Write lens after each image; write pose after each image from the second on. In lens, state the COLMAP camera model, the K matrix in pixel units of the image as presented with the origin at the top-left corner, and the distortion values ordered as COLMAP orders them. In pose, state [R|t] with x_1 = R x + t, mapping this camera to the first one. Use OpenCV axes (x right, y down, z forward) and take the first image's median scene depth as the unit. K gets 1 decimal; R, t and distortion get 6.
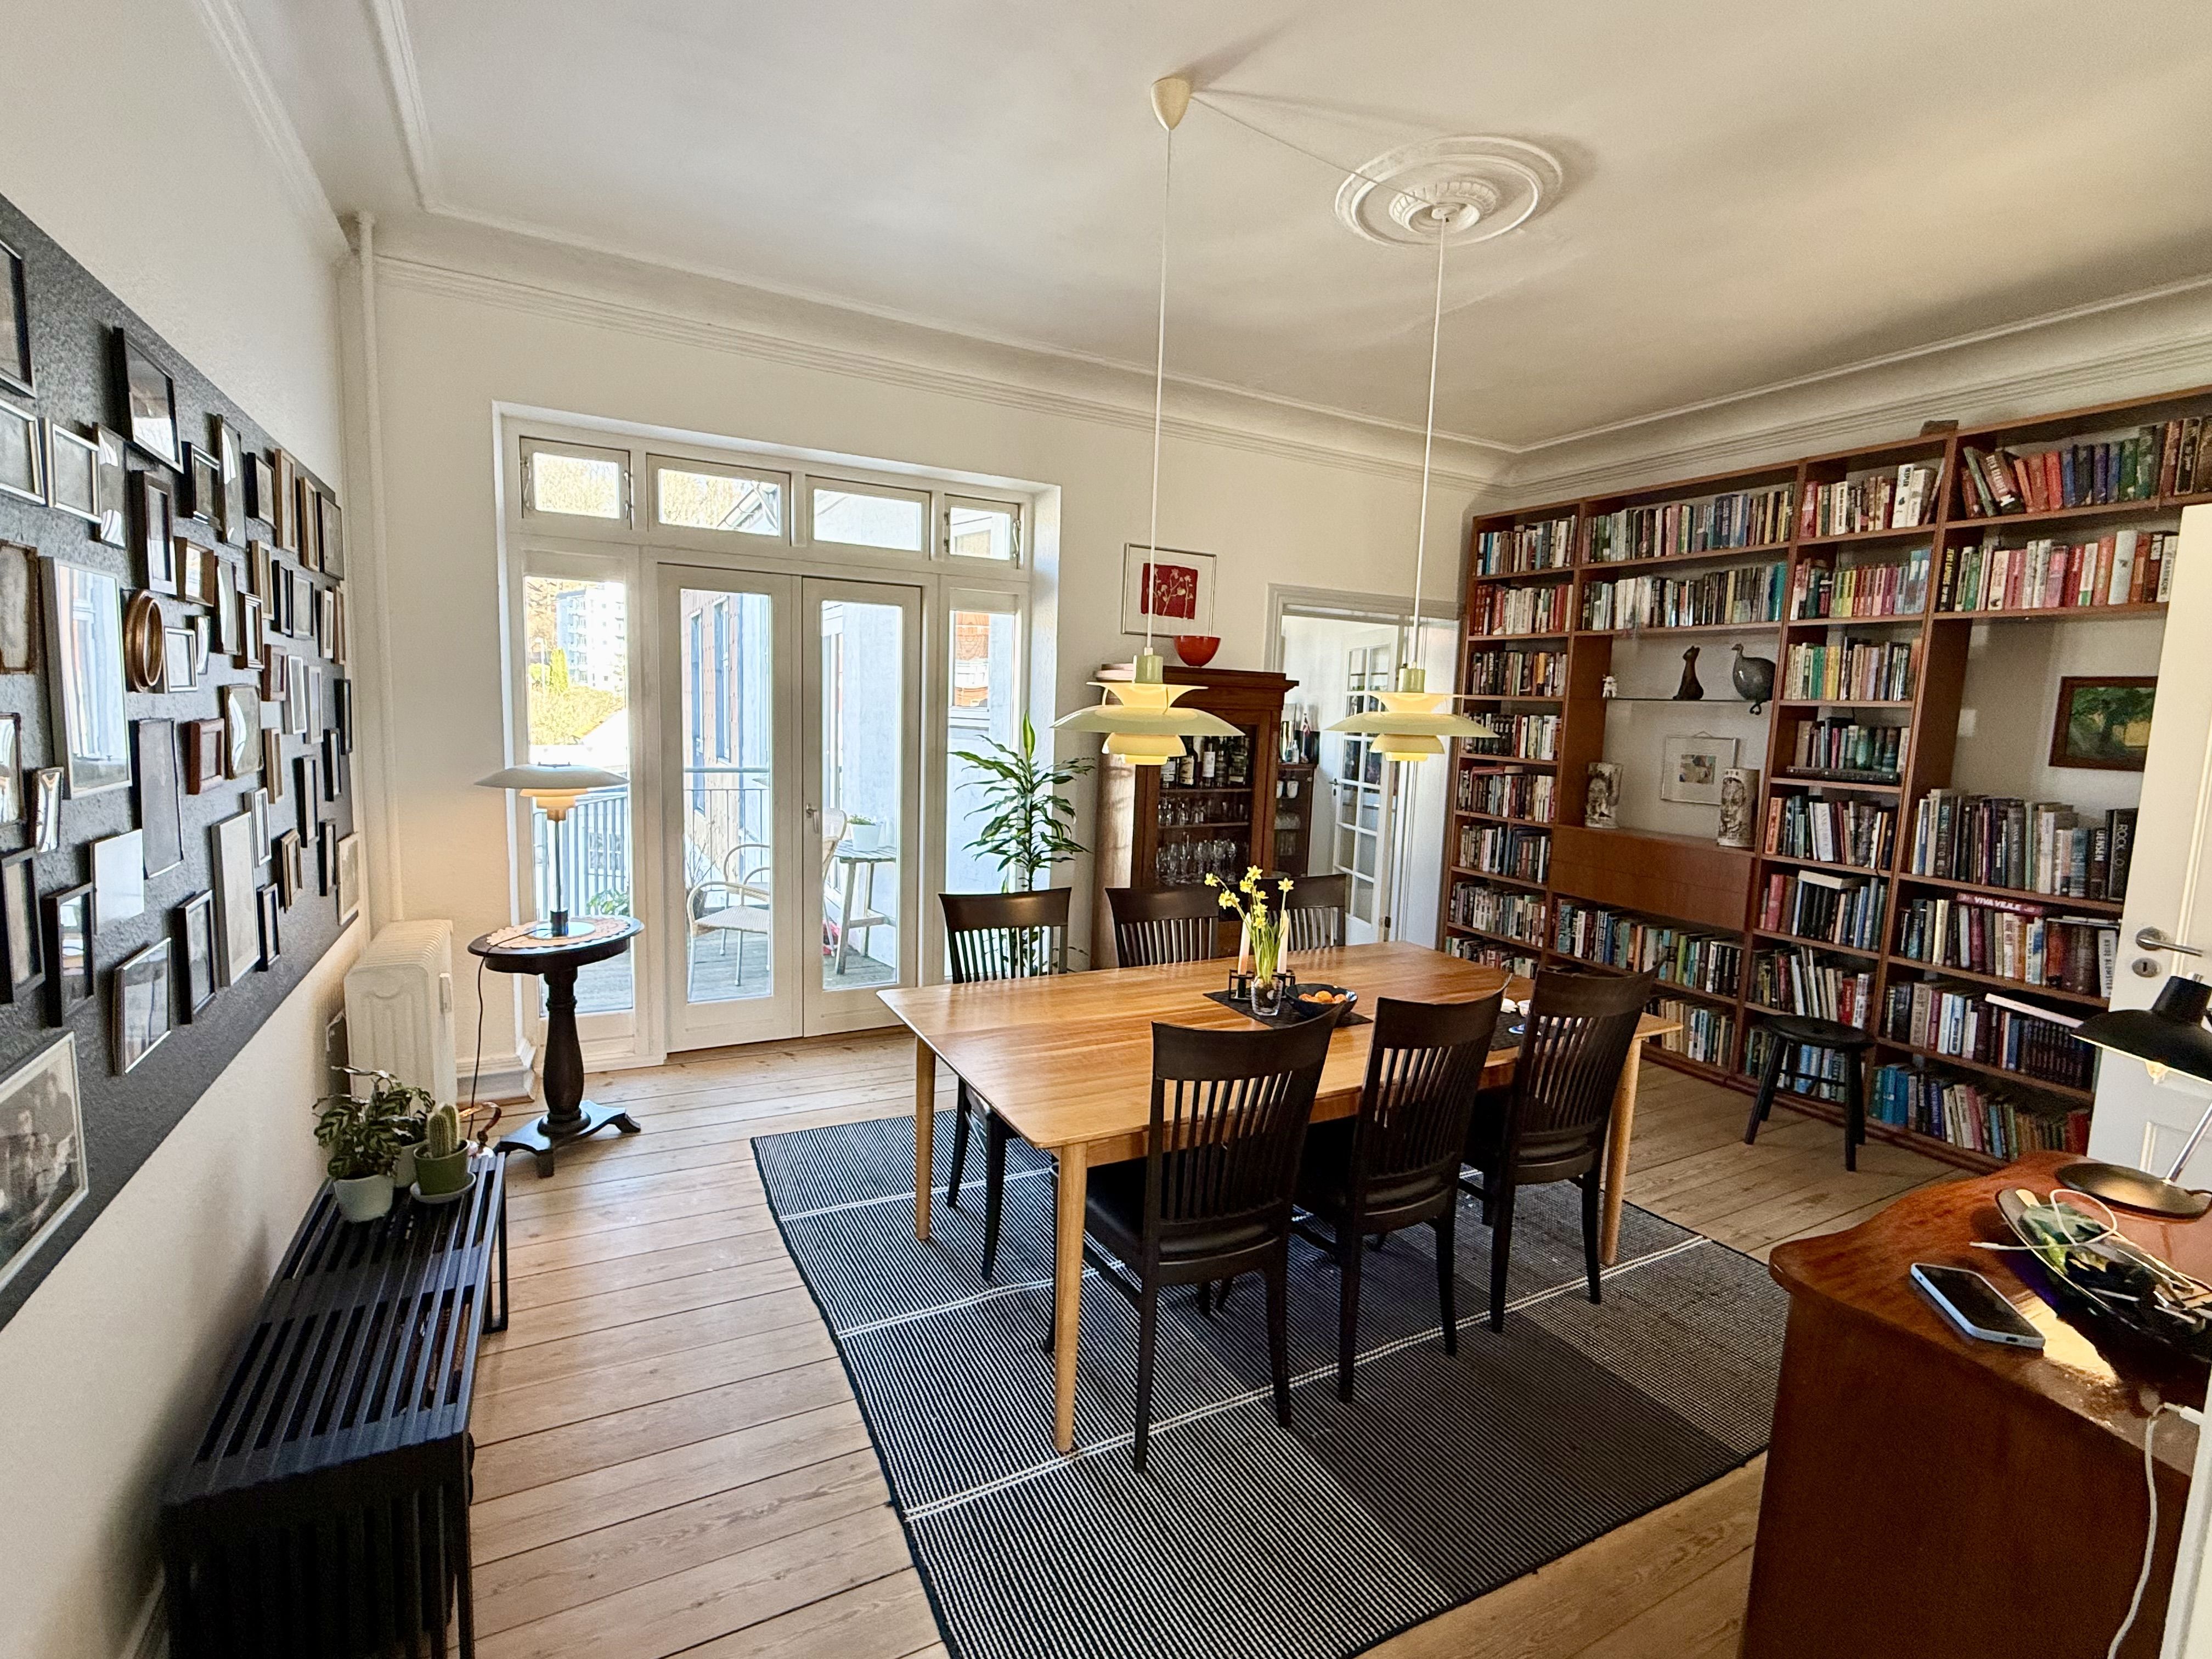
lens RADIAL K [[1017.9, 0, 1099.7], [0, 1017.9, 831.1], [0, 0, 1]] dist [-0.003670, 0.000113]
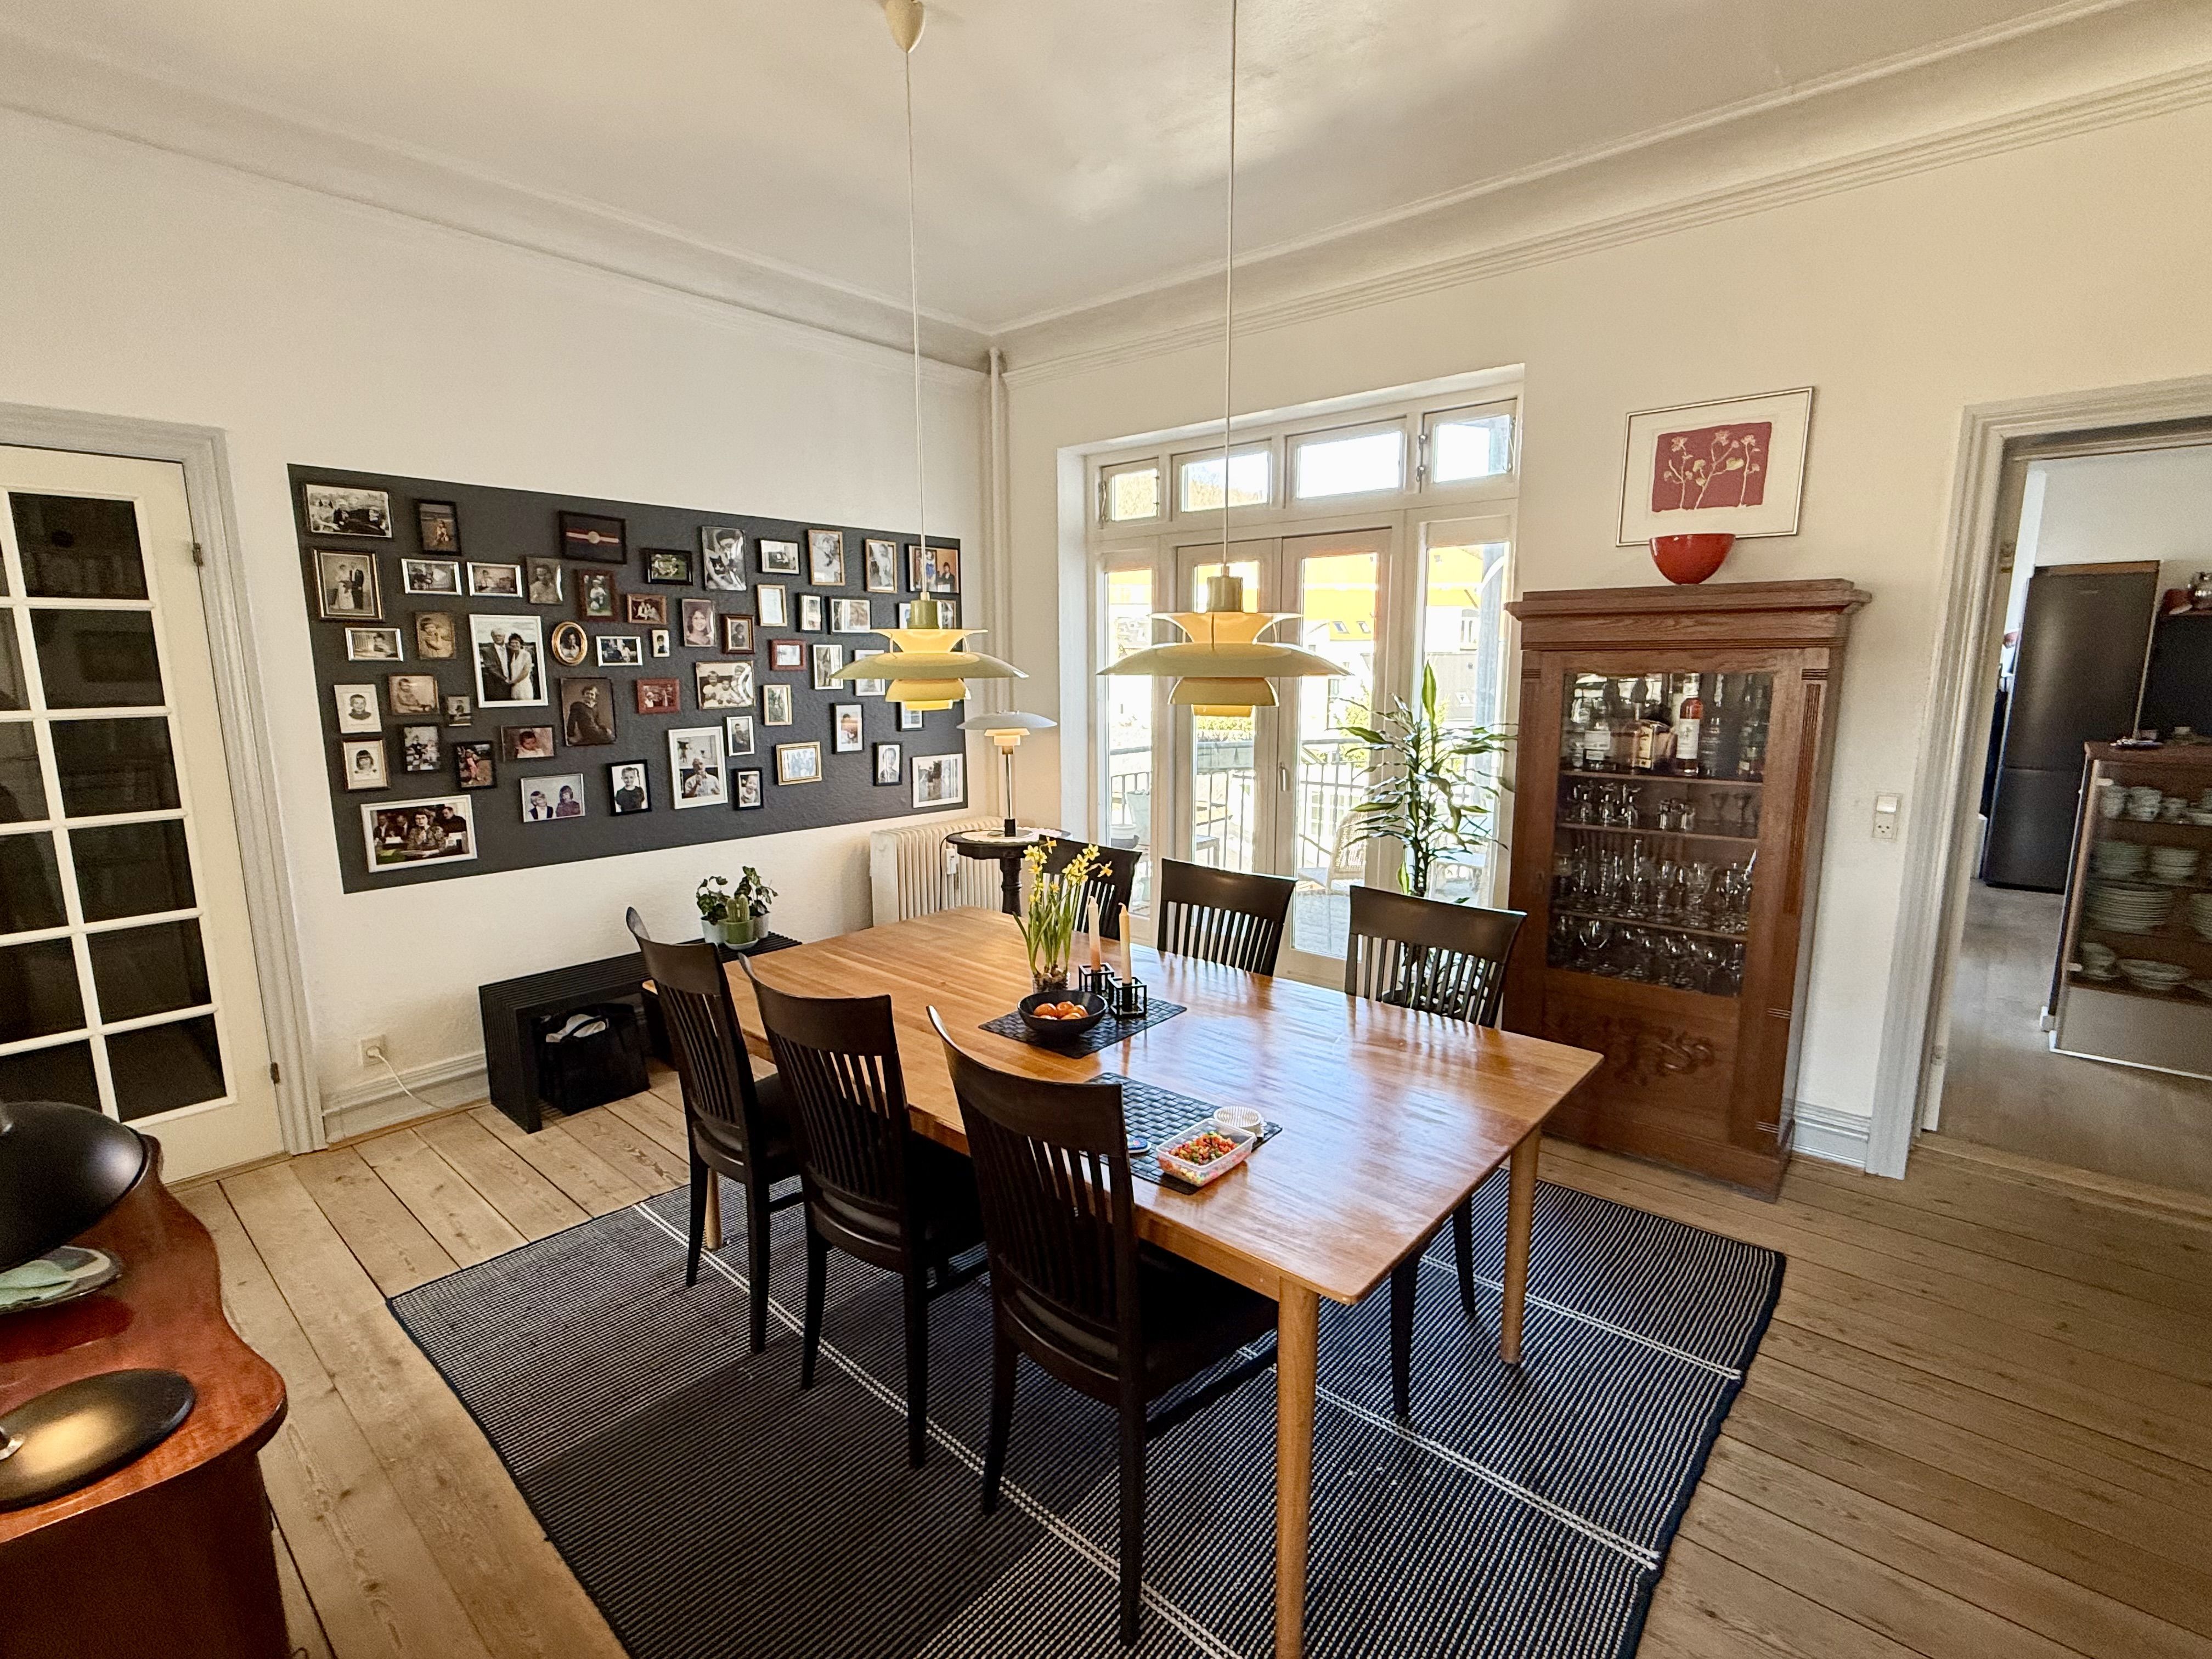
lens RADIAL K [[1017.9, 0, 1099.7], [0, 1017.9, 831.1], [0, 0, 1]] dist [-0.003670, 0.000113]
pose [[0.358138, 0.119513, -0.925988, 0.598187], [-0.094142, 0.991342, 0.091537, -0.034040], [0.928910, 0.054392, 0.366288, 0.456711]]
